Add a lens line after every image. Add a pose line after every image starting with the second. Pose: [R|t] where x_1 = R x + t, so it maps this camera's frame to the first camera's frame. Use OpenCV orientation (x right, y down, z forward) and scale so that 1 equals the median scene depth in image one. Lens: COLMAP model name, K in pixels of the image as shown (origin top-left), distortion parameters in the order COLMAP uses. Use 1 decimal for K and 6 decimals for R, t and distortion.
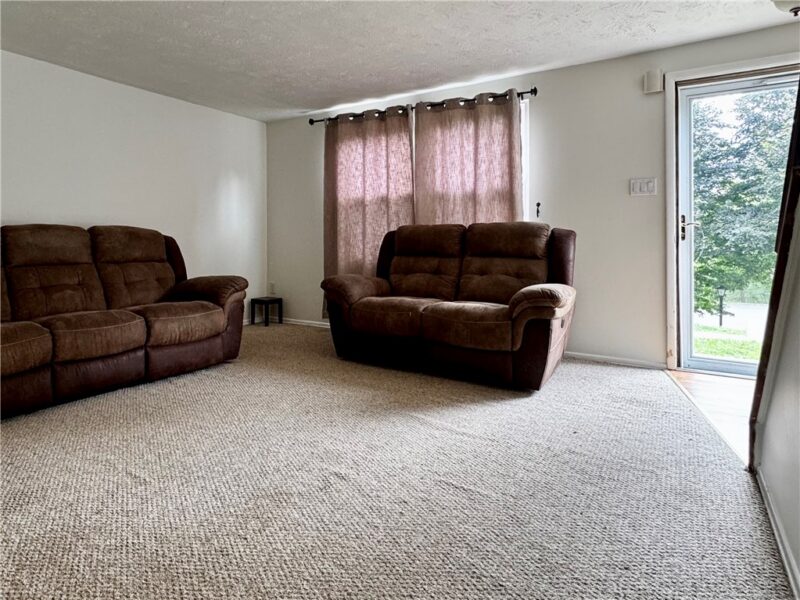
lens RADIAL K [[483.2, 0, 353.2], [0, 483.2, 232.8], [0, 0, 1]] dist [-0.005980, -0.000333]
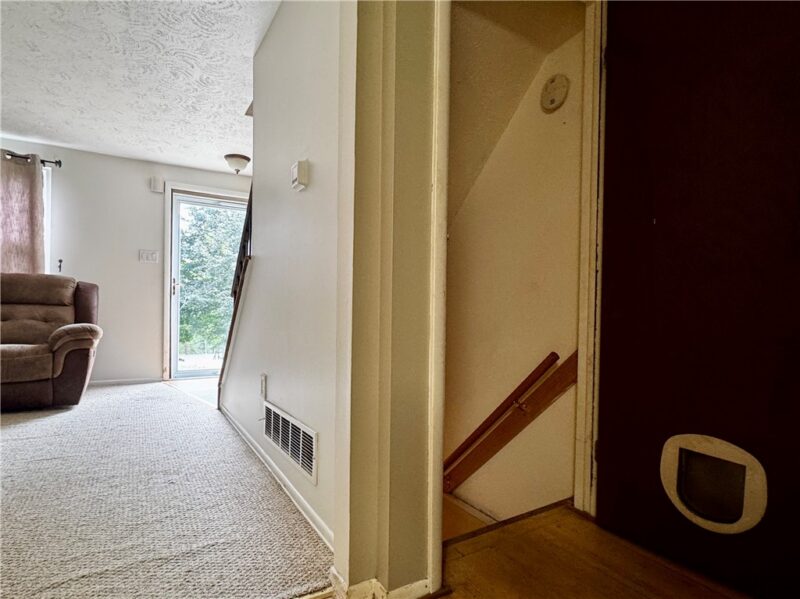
lens RADIAL K [[421.5, 0, 399.4], [0, 421.5, 312.4], [0, 0, 1]] dist [-0.002053, -0.001304]
pose [[0.412060, -0.000902, 0.911156, -0.224454], [-0.026409, 0.999568, 0.012933, 0.033514], [-0.910774, -0.029392, 0.411858, -0.188557]]
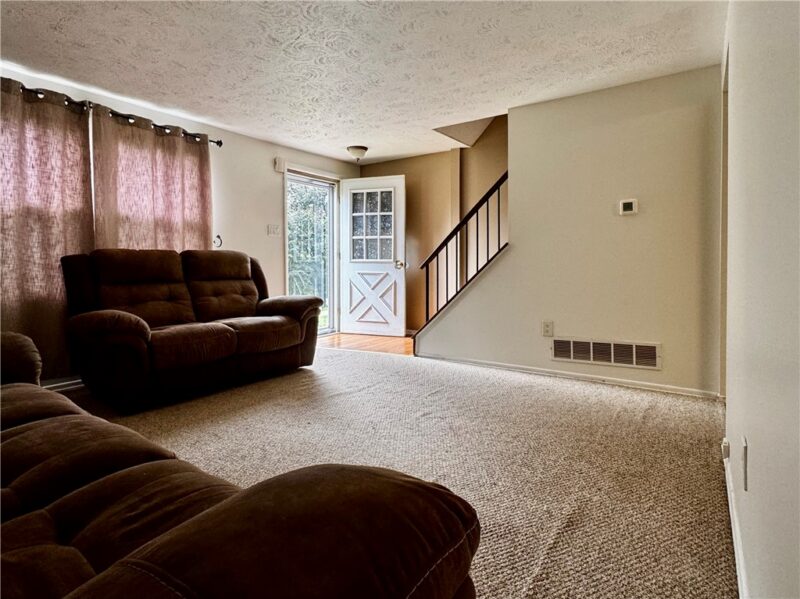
lens RADIAL K [[407.7, 0, 411.2], [0, 407.7, 271.9], [0, 0, 1]] dist [-0.000544, -0.002089]
pose [[0.028709, -0.017165, 0.999440, -0.682205], [-0.004764, 0.999839, 0.017308, 0.011044], [-0.999576, -0.005258, 0.028623, 0.517817]]
